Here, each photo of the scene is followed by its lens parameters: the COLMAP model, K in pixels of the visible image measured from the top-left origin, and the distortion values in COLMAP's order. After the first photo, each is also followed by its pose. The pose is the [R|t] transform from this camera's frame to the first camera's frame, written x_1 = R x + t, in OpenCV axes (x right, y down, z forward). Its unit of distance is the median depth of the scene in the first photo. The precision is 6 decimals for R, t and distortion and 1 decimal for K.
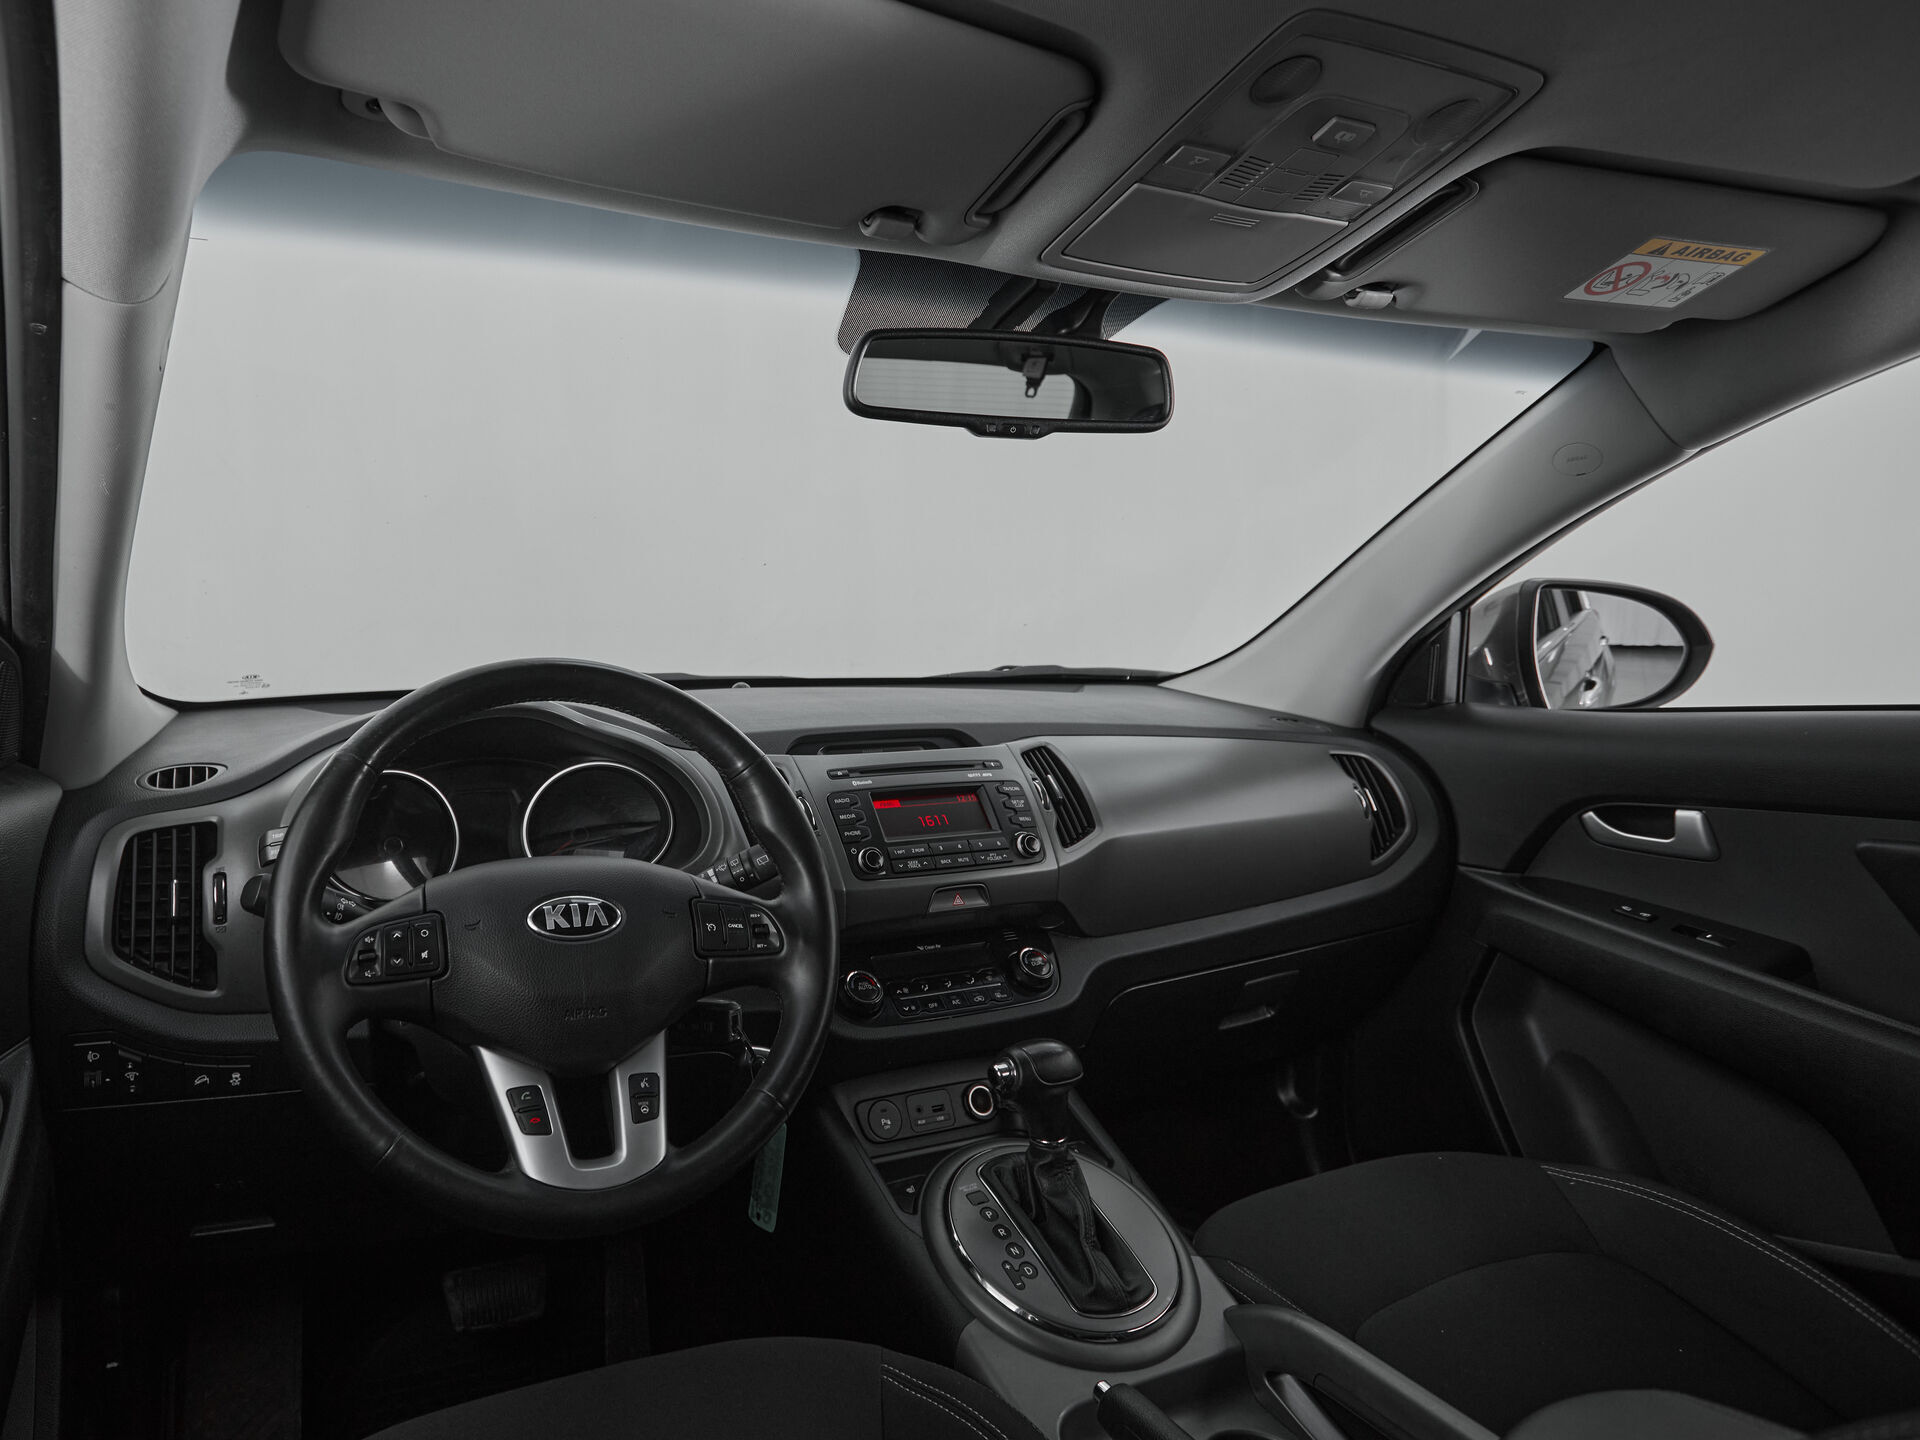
lens RADIAL K [[1100.2, 0, 712.3], [0, 1100.2, 693.0], [0, 0, 1]] dist [-0.002084, -0.000272]
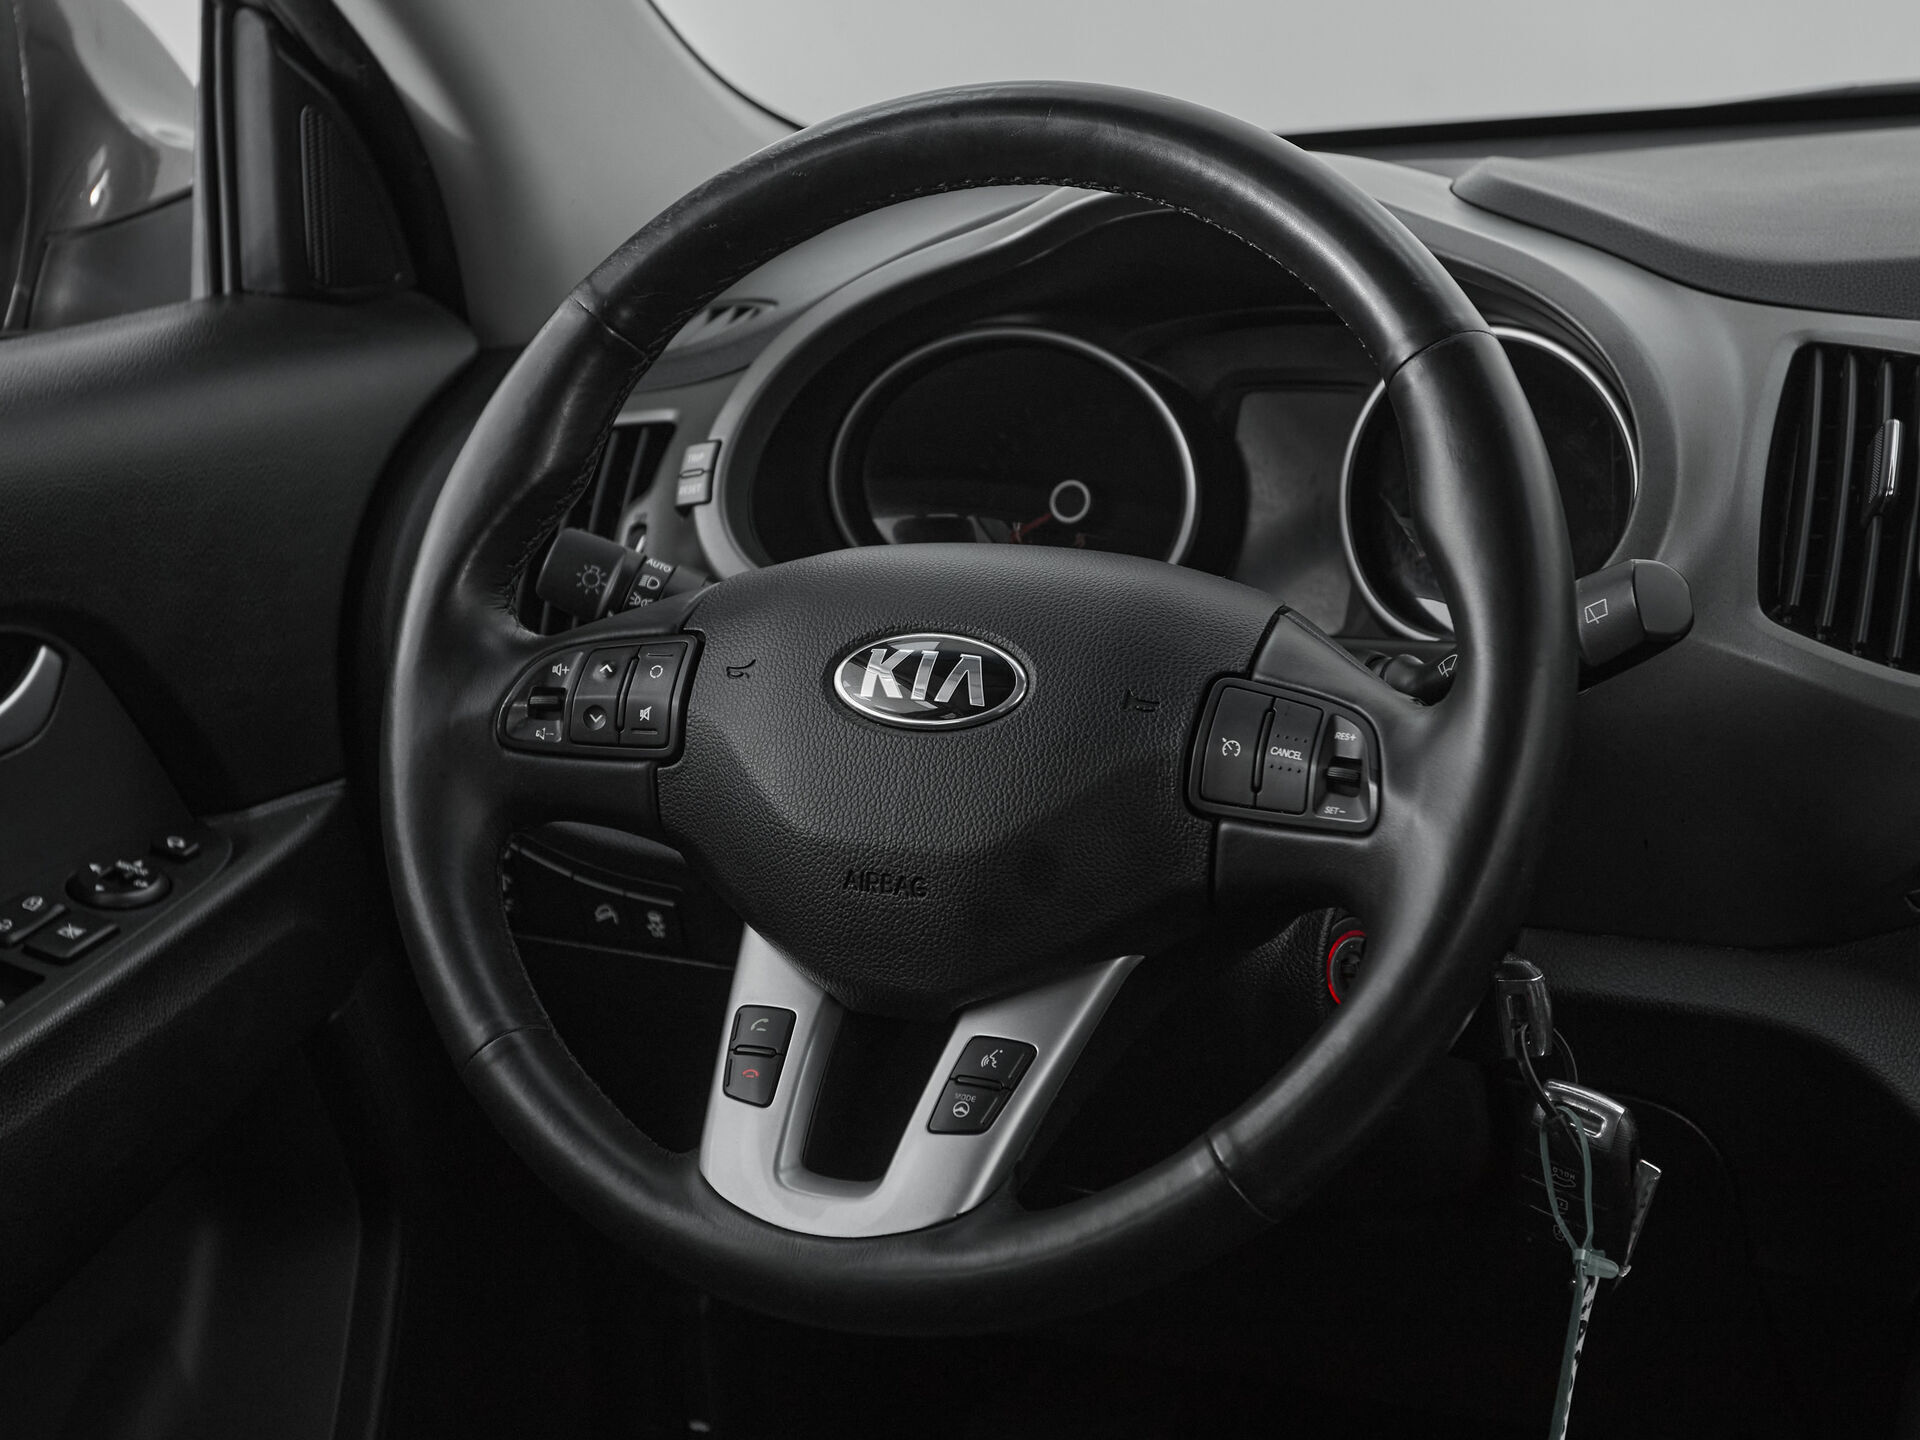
lens RADIAL K [[3151.7, 0, 951.0], [0, 3151.7, 706.8], [0, 0, 1]] dist [-0.001258, 0.096762]
pose [[0.689410, 0.123239, -0.713811, 0.582598], [0.021885, 0.981428, 0.190579, -0.021961], [0.724041, -0.147008, 0.673909, 0.101741]]
